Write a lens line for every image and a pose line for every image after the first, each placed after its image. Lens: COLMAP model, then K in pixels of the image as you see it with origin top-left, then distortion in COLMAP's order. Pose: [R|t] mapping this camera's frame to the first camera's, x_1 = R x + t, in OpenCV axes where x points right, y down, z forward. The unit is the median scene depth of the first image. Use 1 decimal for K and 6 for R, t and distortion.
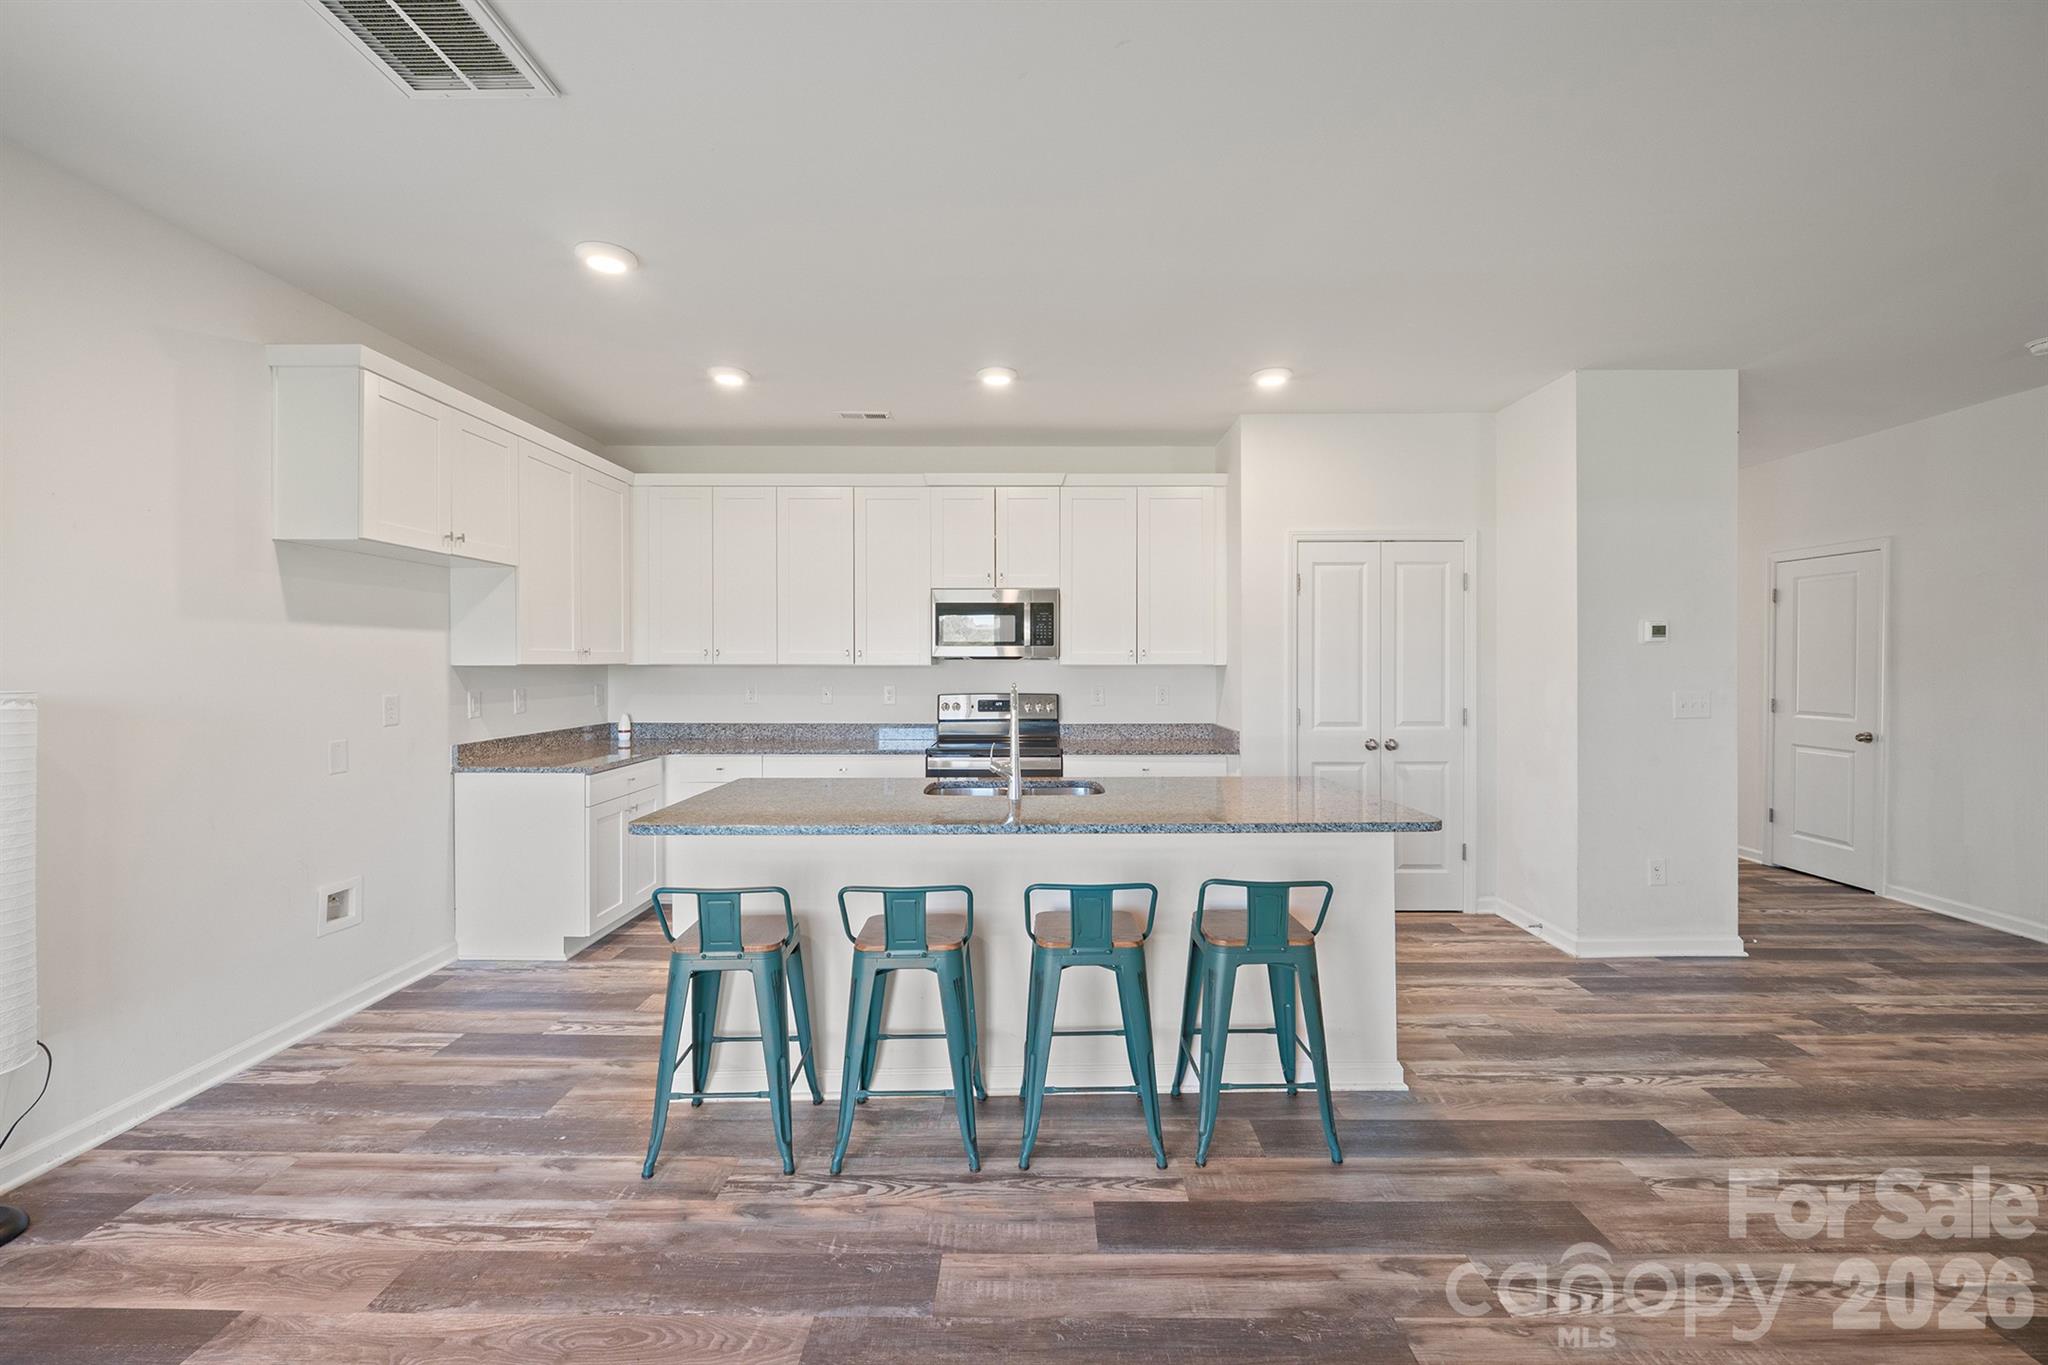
lens RADIAL K [[857.8, 0, 1023.2], [0, 857.8, 672.4], [0, 0, 1]] dist [-0.009416, 0.000251]
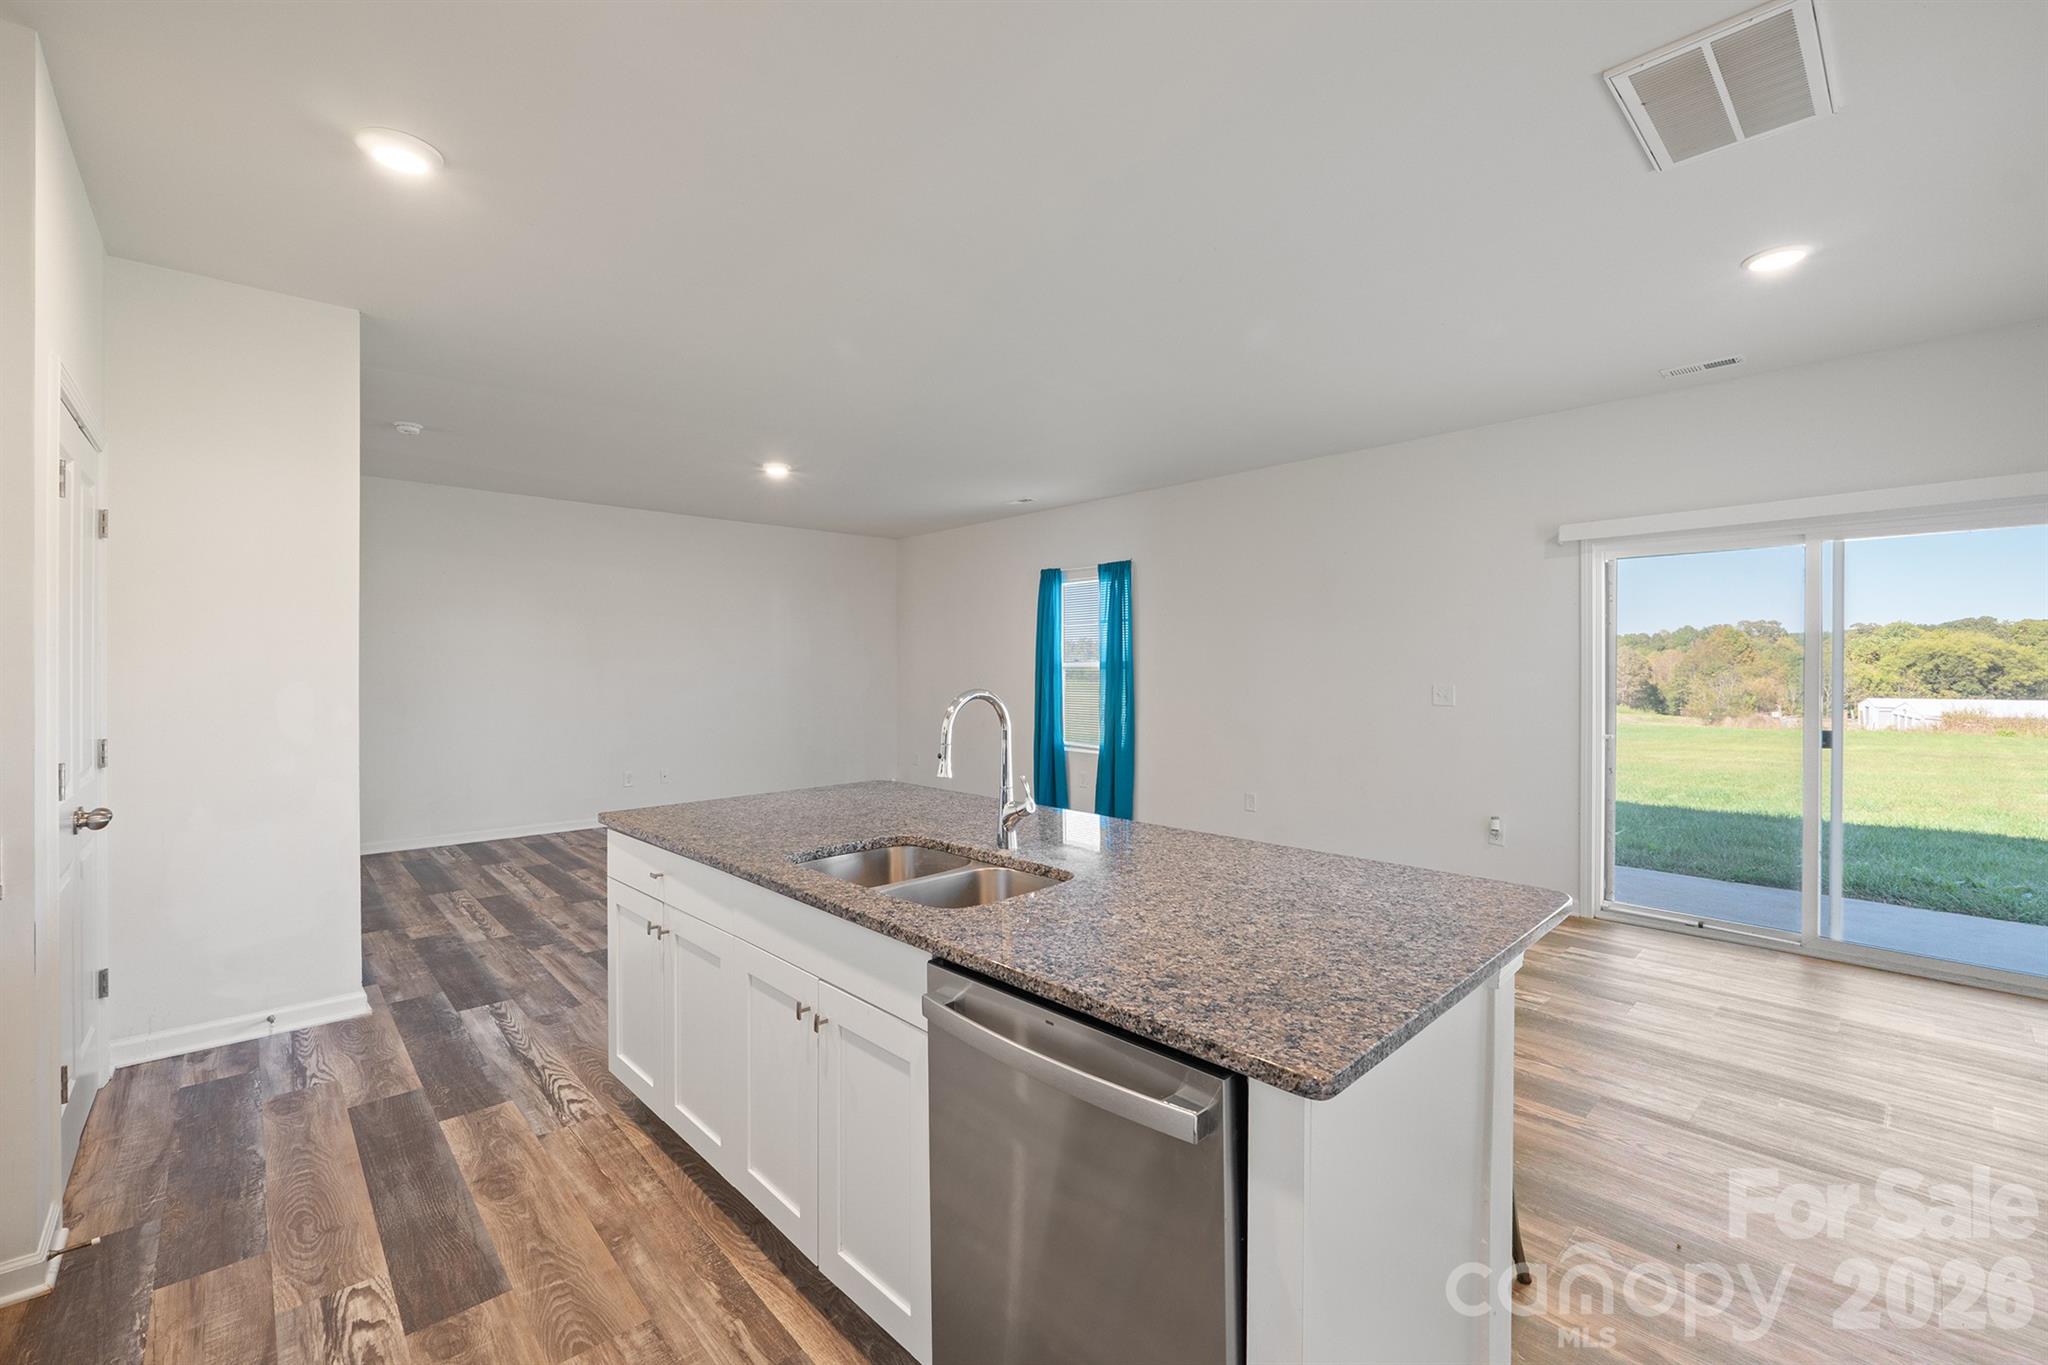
lens RADIAL K [[857.8, 0, 1020.2], [0, 857.8, 667.6], [0, 0, 1]] dist [-0.009416, 0.000251]
pose [[-0.684166, 0.000181, 0.729326, -0.442288], [0.007776, 0.999945, 0.007047, -0.009019], [-0.729285, 0.010493, -0.684130, 1.204844]]
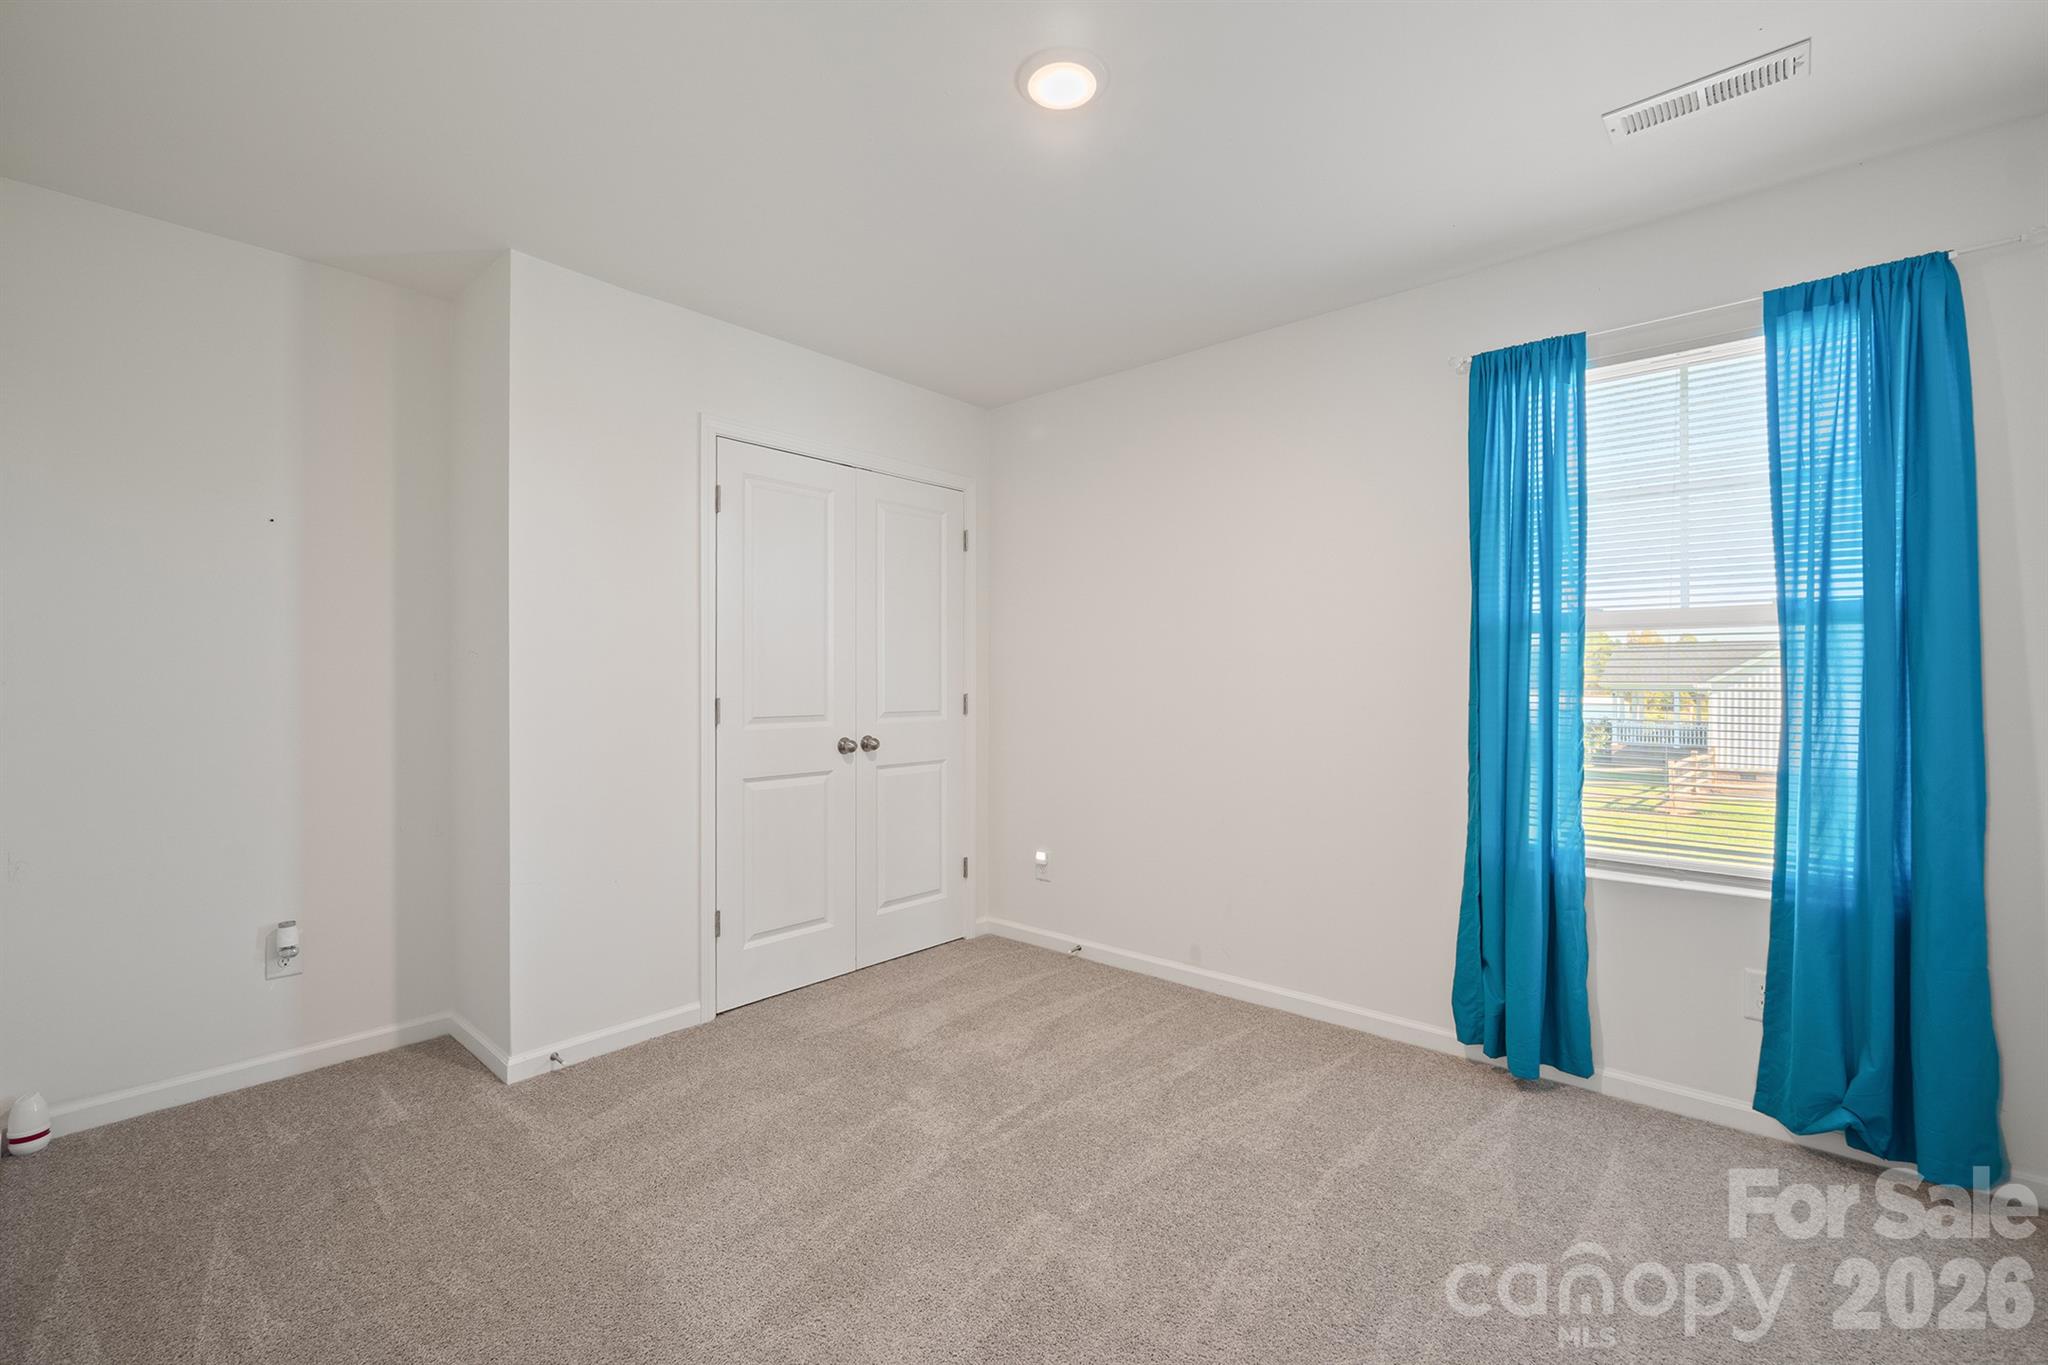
lens RADIAL K [[857.8, 0, 1029.1], [0, 857.8, 679.8], [0, 0, 1]] dist [-0.009416, 0.000251]
pose [[-0.764751, -0.002466, 0.644322, 0.867010], [0.003474, 0.999962, 0.007951, 0.039872], [-0.644317, 0.008318, -0.764713, 0.543138]]
